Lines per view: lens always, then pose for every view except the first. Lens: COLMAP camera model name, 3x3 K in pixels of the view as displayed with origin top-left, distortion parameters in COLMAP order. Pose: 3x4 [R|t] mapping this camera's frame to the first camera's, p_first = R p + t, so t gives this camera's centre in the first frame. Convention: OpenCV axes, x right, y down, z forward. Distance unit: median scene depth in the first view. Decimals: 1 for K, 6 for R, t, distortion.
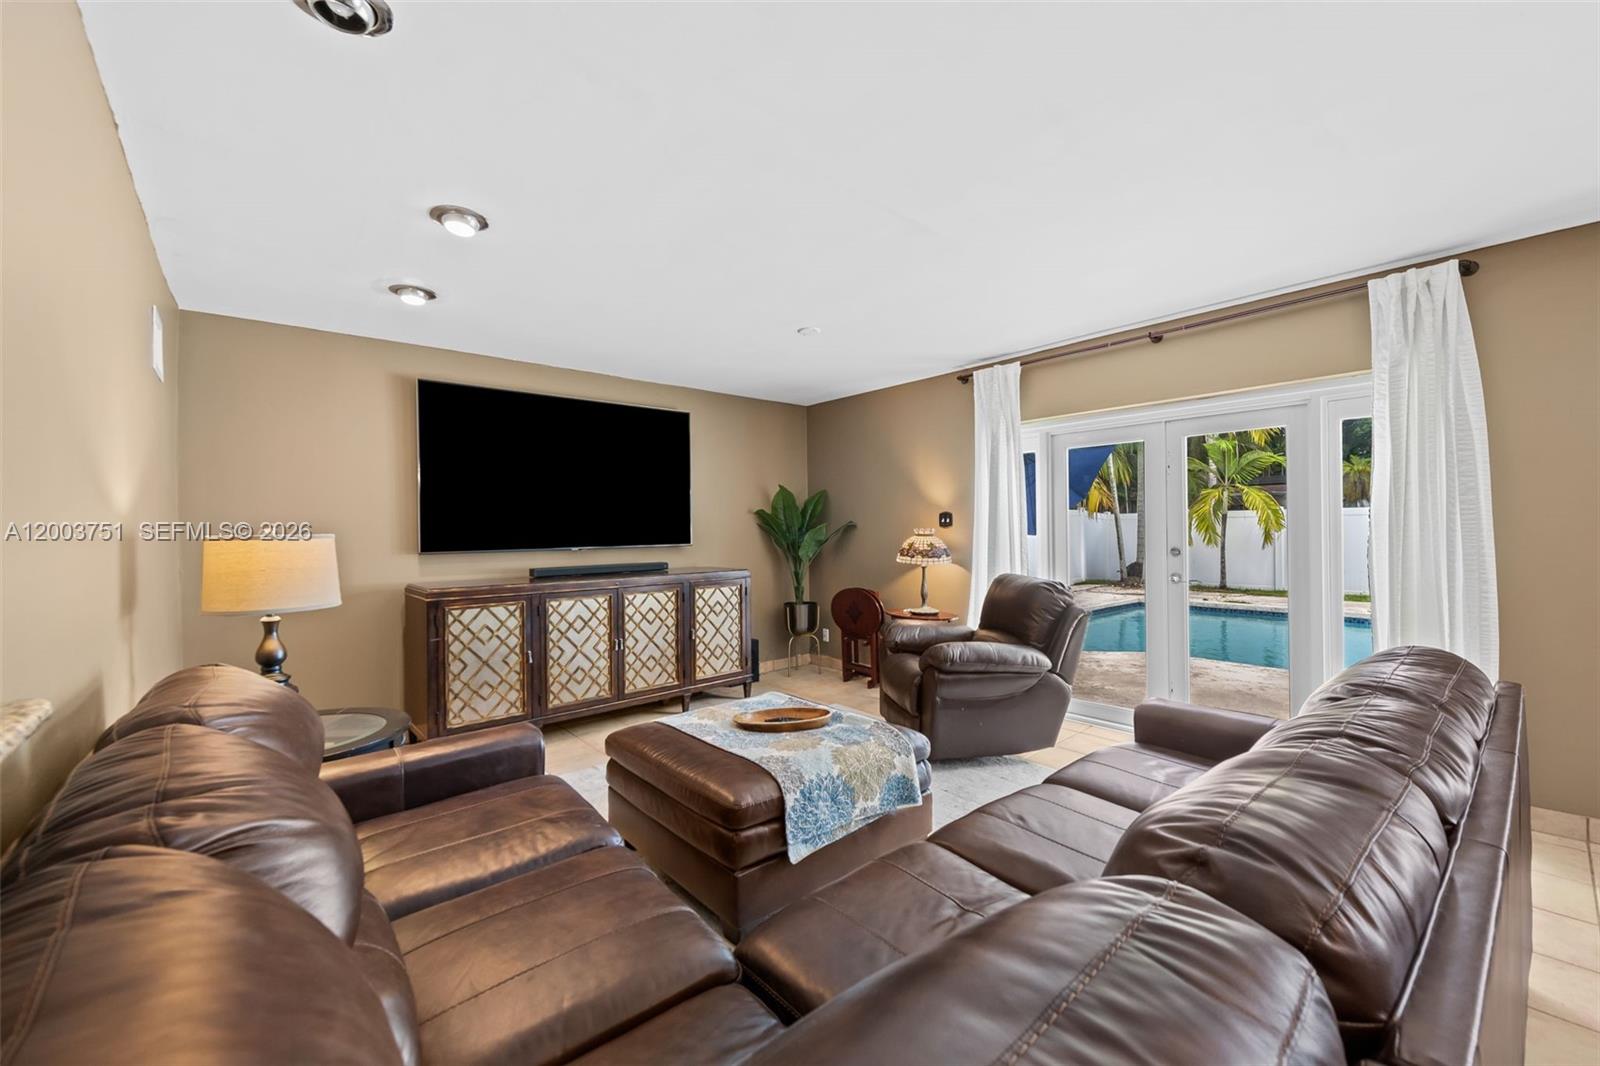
lens RADIAL K [[632.4, 0, 803.9], [0, 632.4, 528.2], [0, 0, 1]] dist [-0.002435, -0.000827]
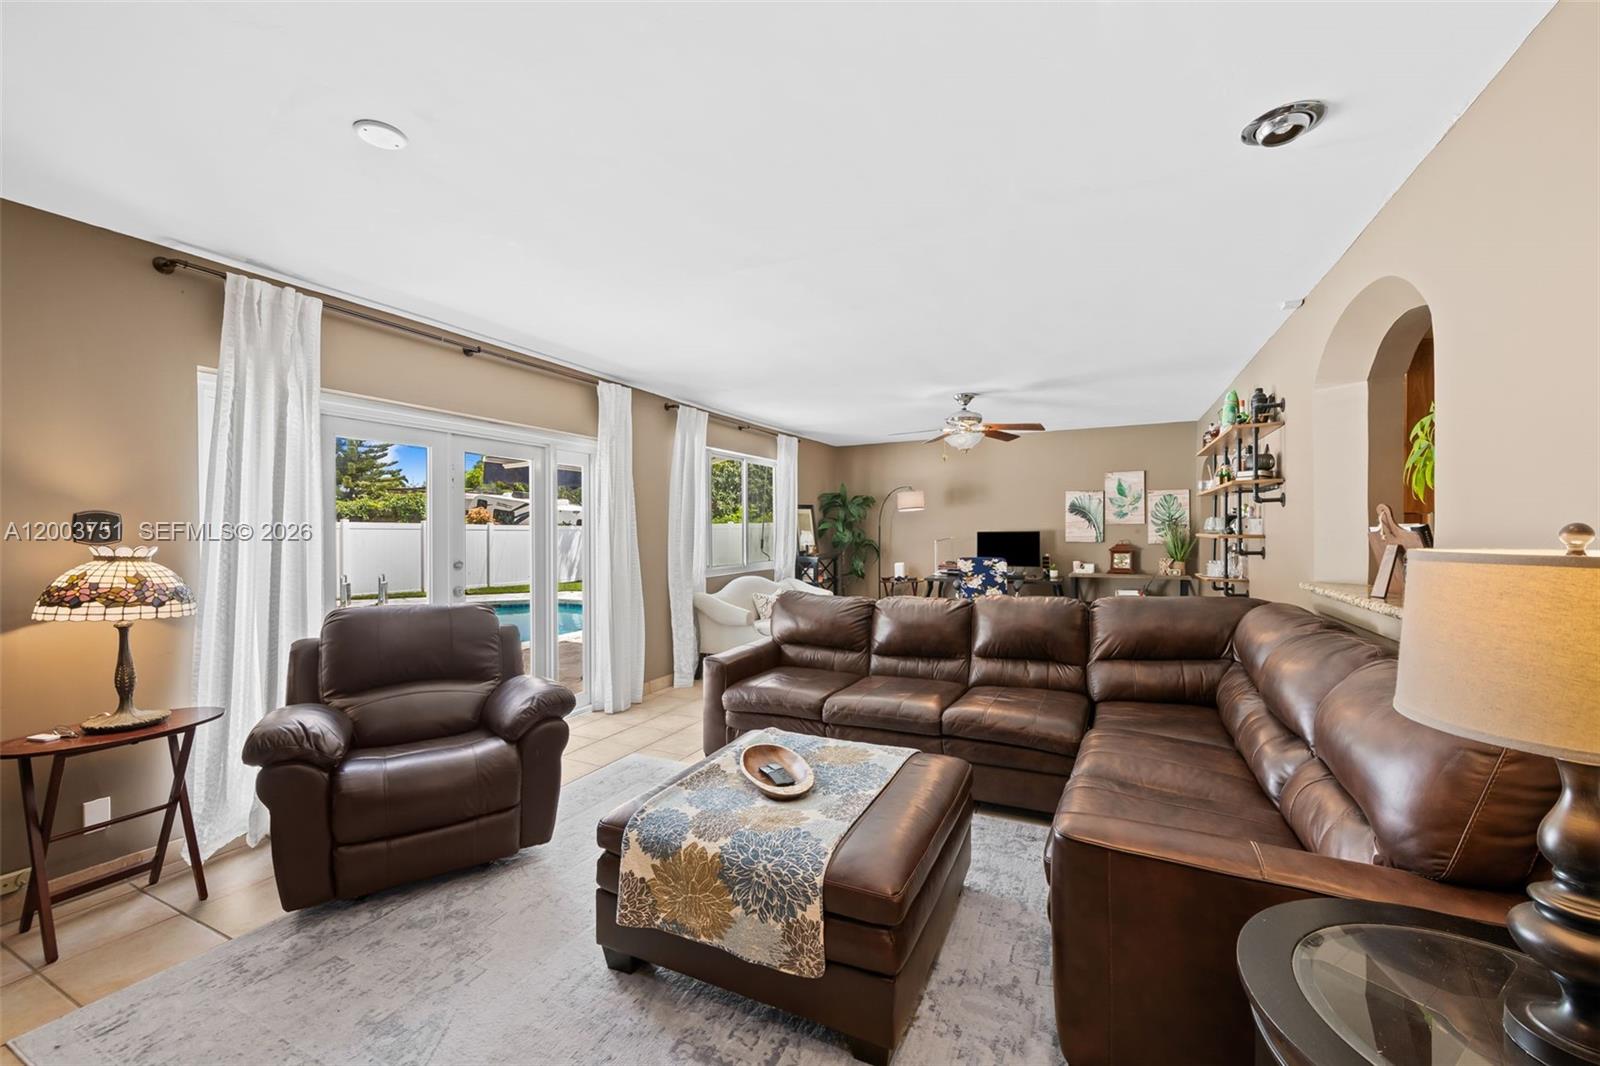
lens RADIAL K [[632.4, 0, 809.6], [0, 632.4, 533.0], [0, 0, 1]] dist [-0.002435, -0.000827]
pose [[-0.397077, 0.001682, 0.917784, -0.483586], [-0.009678, 0.999935, -0.006020, -0.011482], [-0.917734, -0.011273, -0.397034, 0.763693]]
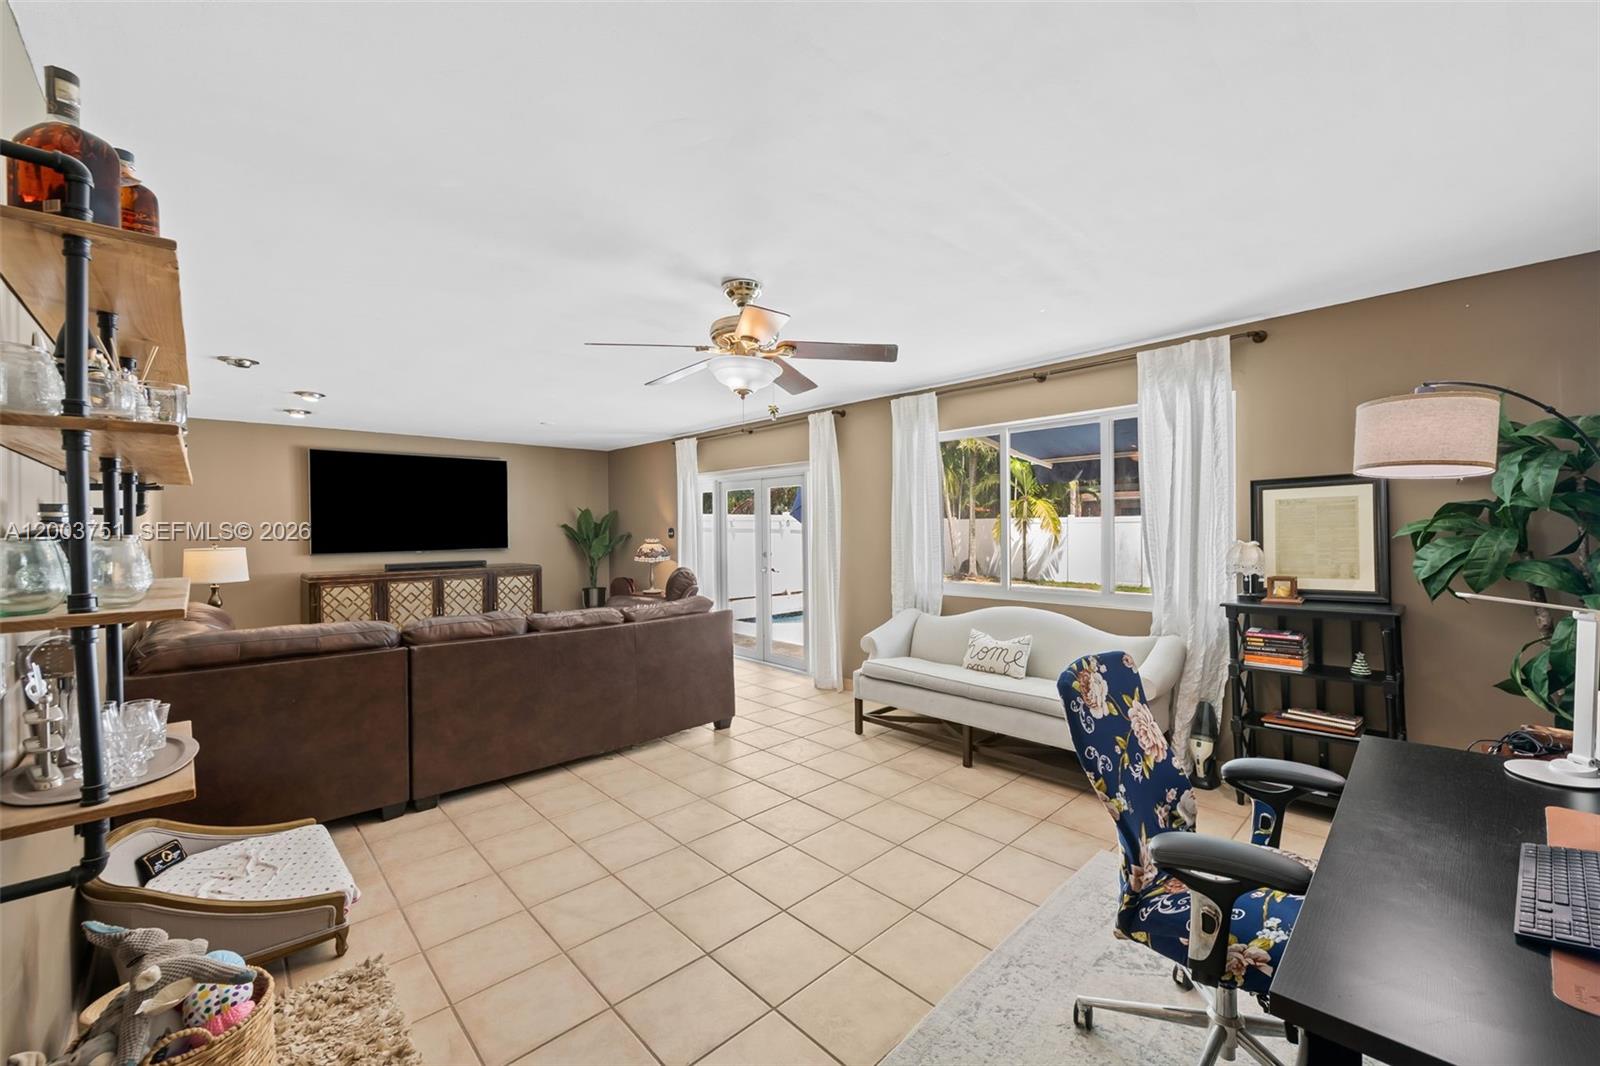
lens RADIAL K [[632.4, 0, 809.5], [0, 632.4, 528.4], [0, 0, 1]] dist [-0.002435, -0.000827]
pose [[0.998837, 0.002870, 0.048130, 0.545920], [-0.003117, 0.999982, 0.005049, -0.037585], [-0.048114, -0.005193, 0.998828, -0.631725]]
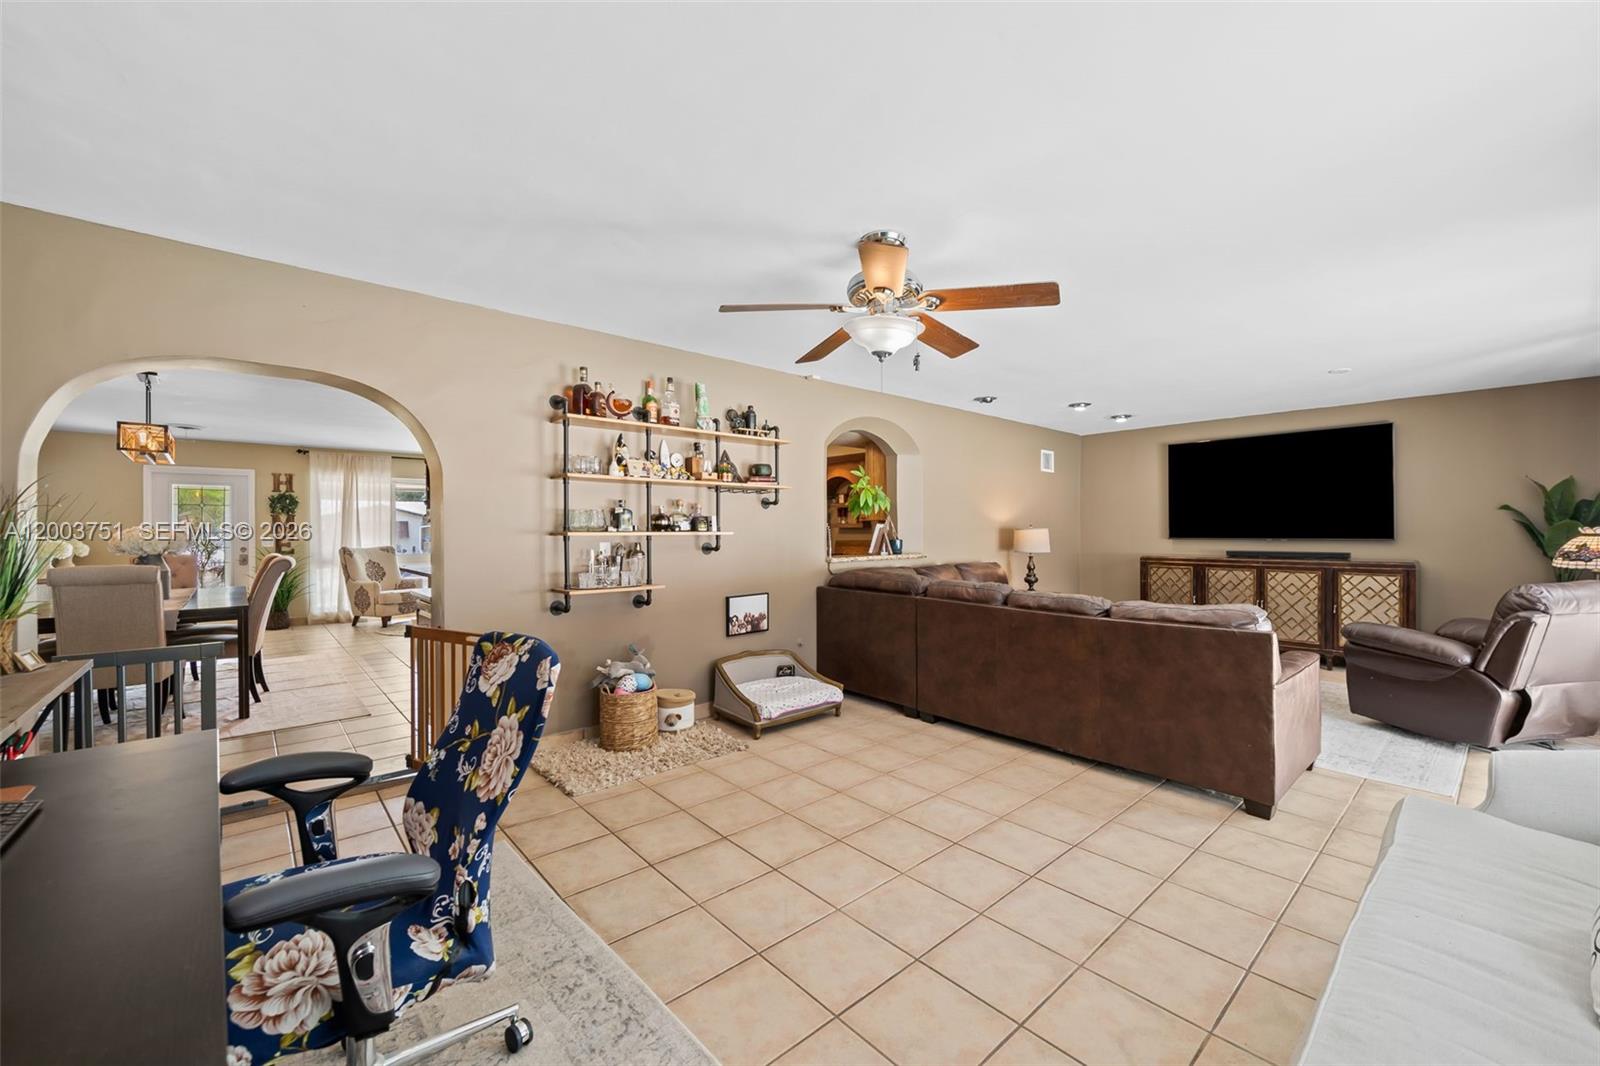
lens RADIAL K [[632.4, 0, 807.4], [0, 632.4, 528.1], [0, 0, 1]] dist [-0.002435, -0.000827]
pose [[0.014080, 0.009629, -0.999855, 1.098100], [0.005885, 0.999936, 0.009713, -0.014348], [0.999884, -0.006021, 0.014022, -0.077425]]
